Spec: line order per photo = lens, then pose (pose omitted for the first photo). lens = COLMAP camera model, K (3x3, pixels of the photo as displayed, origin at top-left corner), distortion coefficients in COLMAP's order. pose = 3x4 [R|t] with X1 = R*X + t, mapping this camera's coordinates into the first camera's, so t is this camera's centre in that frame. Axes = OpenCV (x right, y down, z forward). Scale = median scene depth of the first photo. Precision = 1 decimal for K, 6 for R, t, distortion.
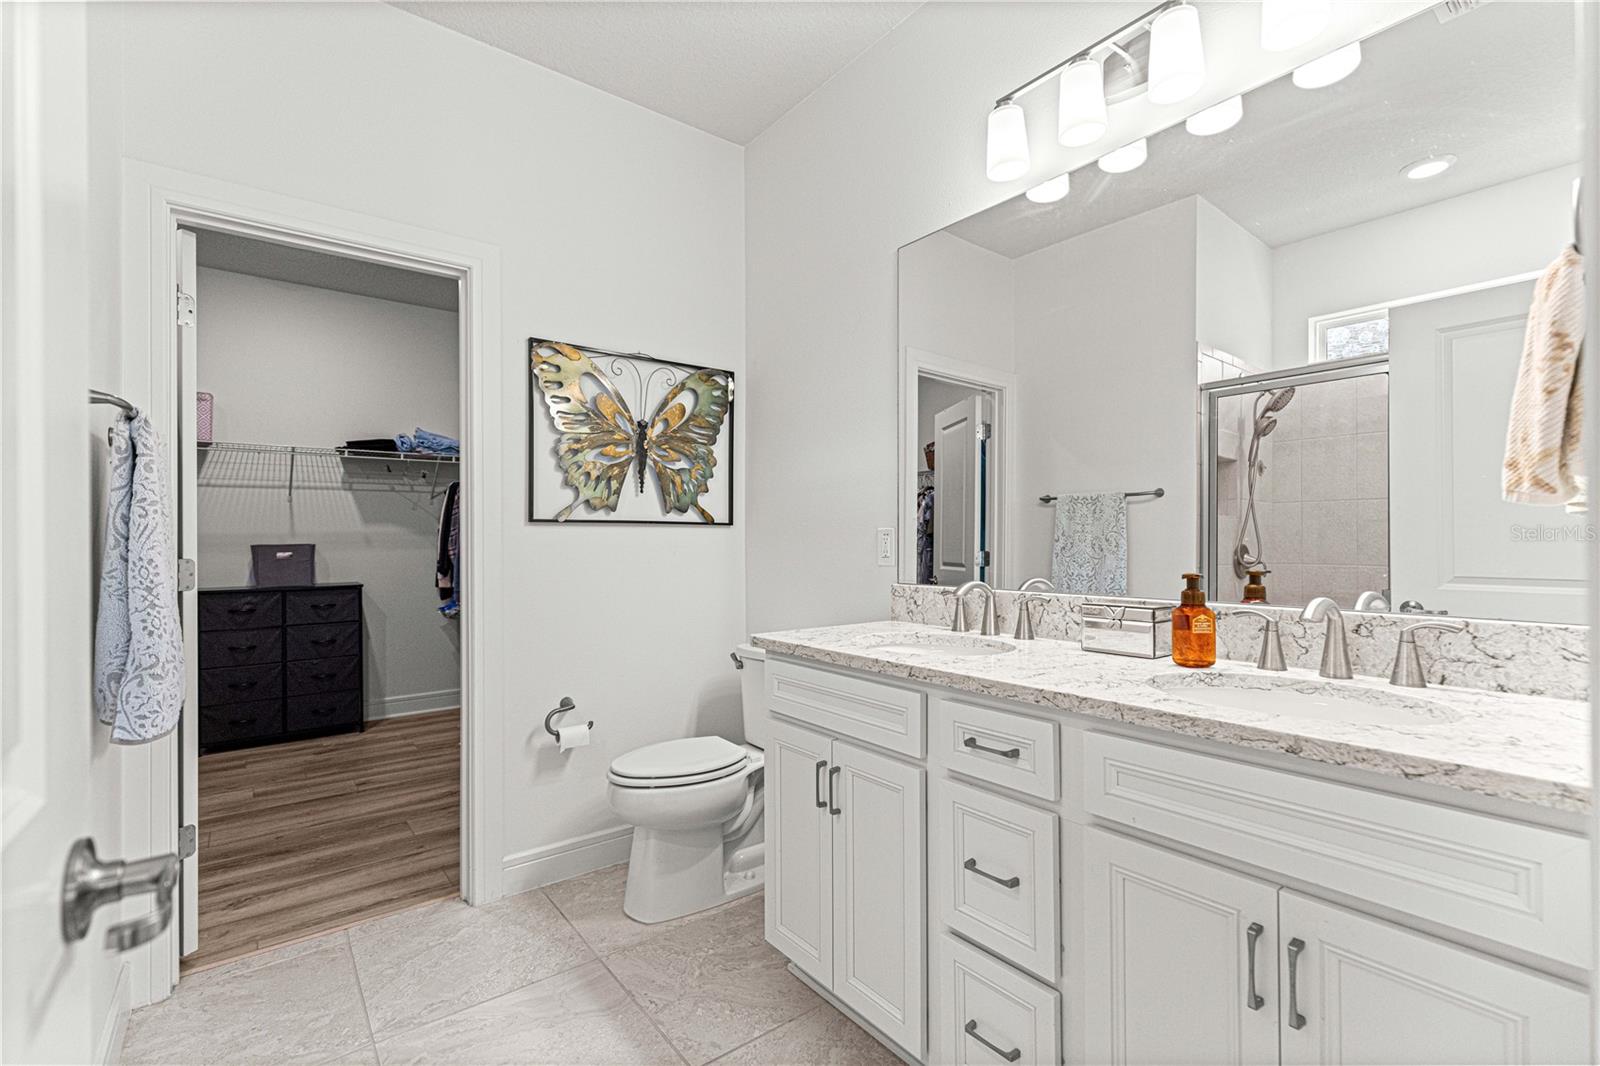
lens RADIAL K [[721.7, 0, 798.5], [0, 721.7, 542.6], [0, 0, 1]] dist [0.013331, -0.003434]
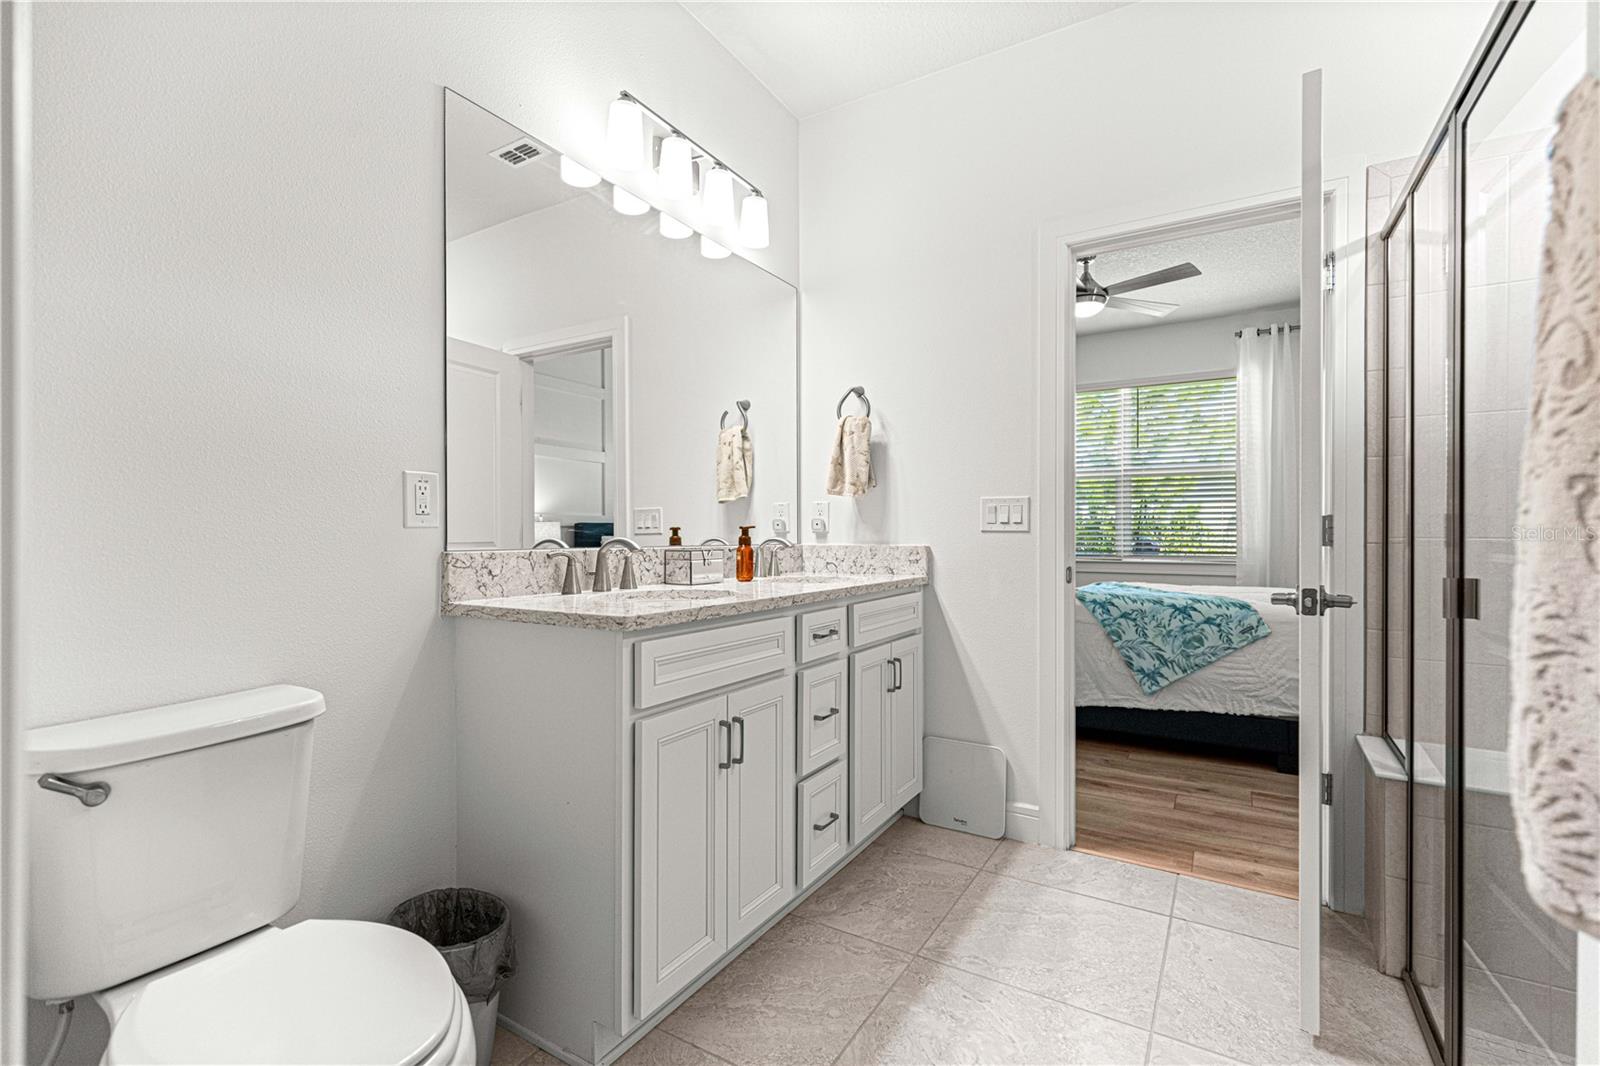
lens RADIAL K [[721.7, 0, 795.7], [0, 721.7, 534.4], [0, 0, 1]] dist [0.013331, -0.003434]
pose [[-0.360935, 0.004318, 0.932581, -0.943955], [0.001797, 0.999991, -0.003935, 0.060959], [-0.932589, 0.000256, -0.360939, 1.319739]]
